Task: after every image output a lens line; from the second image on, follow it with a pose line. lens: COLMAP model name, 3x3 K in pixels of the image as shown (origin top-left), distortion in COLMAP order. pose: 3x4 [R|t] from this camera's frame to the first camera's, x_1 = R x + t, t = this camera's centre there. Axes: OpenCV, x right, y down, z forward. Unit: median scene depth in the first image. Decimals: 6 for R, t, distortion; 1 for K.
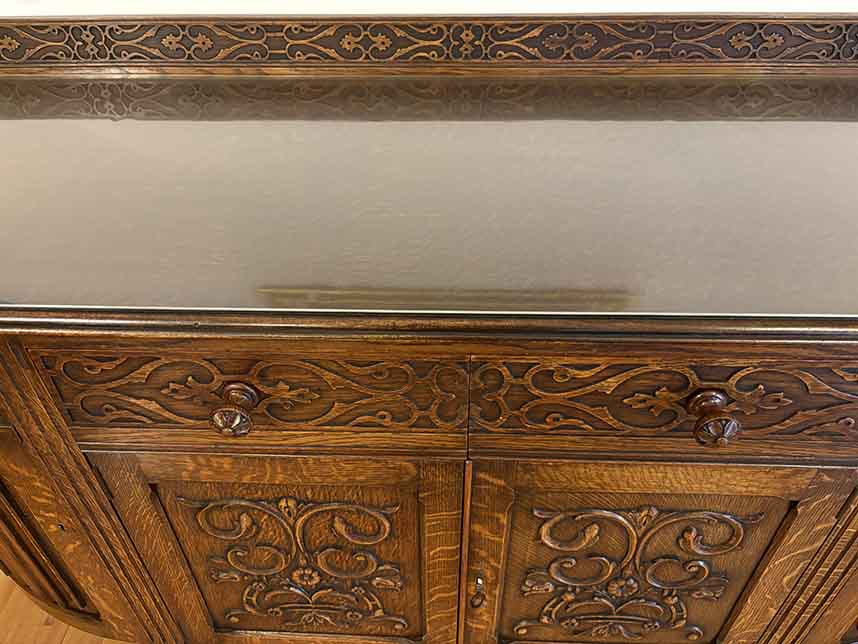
lens RADIAL K [[660.2, 0, 429.0], [0, 660.2, 322.0], [0, 0, 1]] dist [0.001605, 0.000691]
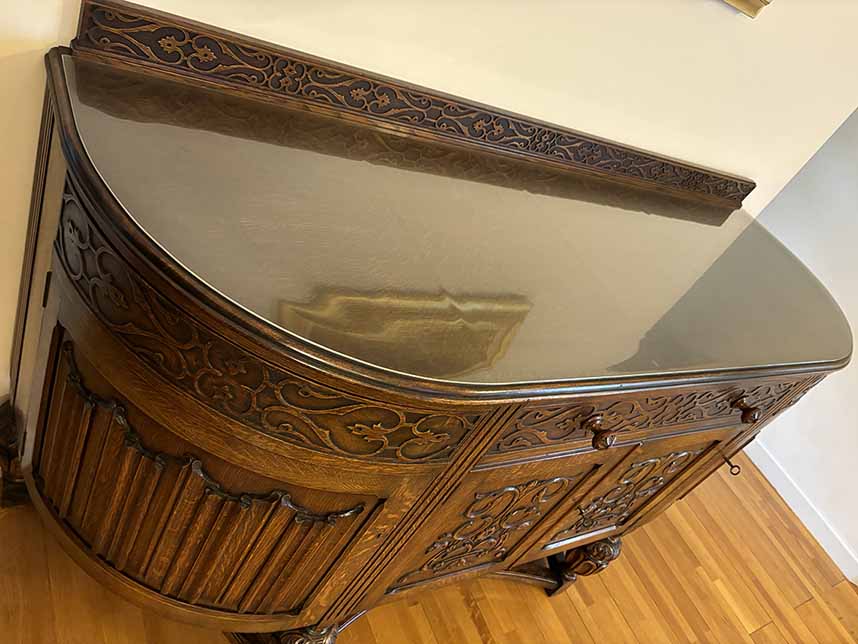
lens RADIAL K [[653.8, 0, 429.0], [0, 653.8, 322.0], [0, 0, 1]] dist [0.039222, 0.002837]
pose [[0.767458, -0.007119, 0.641059, -0.467235], [0.014085, 0.999884, -0.005759, -0.007920], [-0.640944, 0.013449, 0.767470, 0.021165]]
